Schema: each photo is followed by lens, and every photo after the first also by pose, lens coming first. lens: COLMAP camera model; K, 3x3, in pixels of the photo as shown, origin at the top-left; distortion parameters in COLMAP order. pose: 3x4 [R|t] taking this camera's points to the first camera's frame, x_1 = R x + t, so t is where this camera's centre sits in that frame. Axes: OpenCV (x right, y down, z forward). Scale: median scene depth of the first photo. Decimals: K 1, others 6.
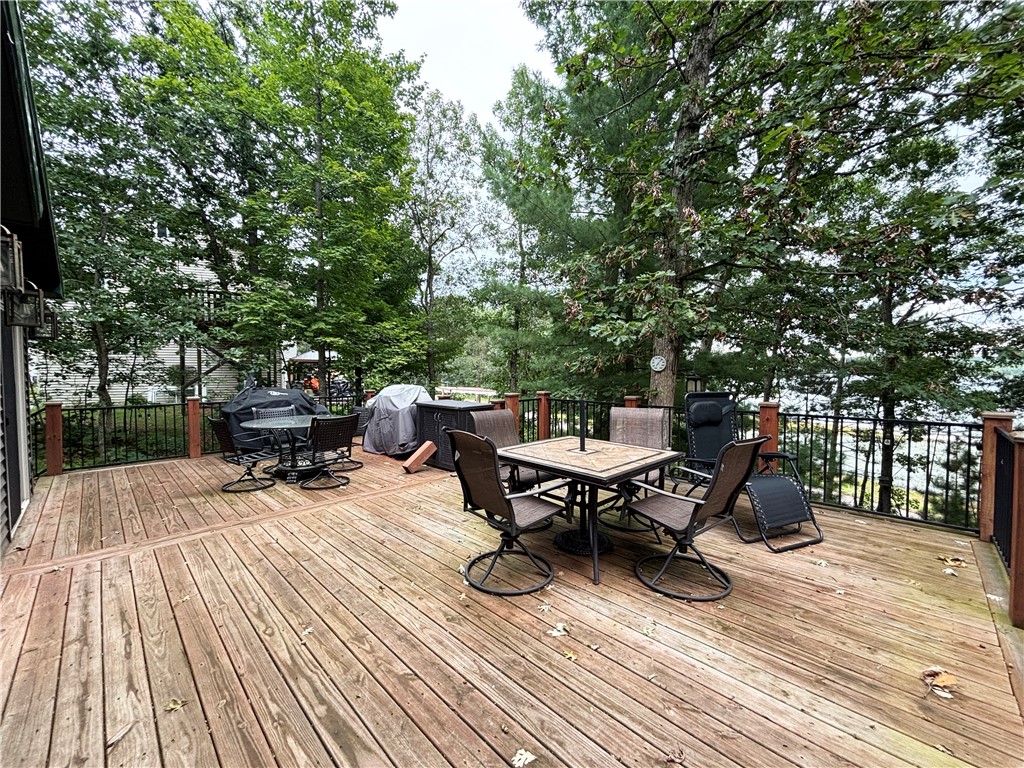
lens RADIAL K [[414.9, 0, 514.6], [0, 414.9, 386.1], [0, 0, 1]] dist [-0.000141, 0.000485]
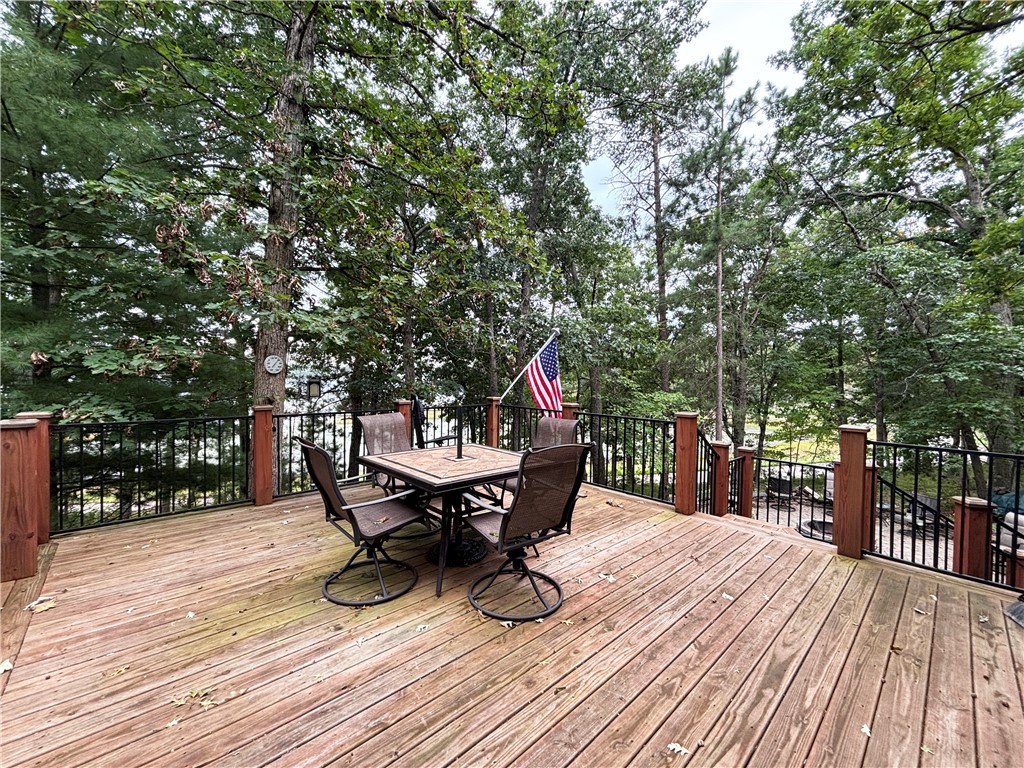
lens RADIAL K [[414.9, 0, 514.5], [0, 414.9, 384.0], [0, 0, 1]] dist [-0.000141, 0.000485]
pose [[0.035298, -0.016283, 0.999244, -1.088396], [0.025844, 0.999548, 0.015375, -0.041212], [-0.999043, 0.025282, 0.035703, 1.119346]]
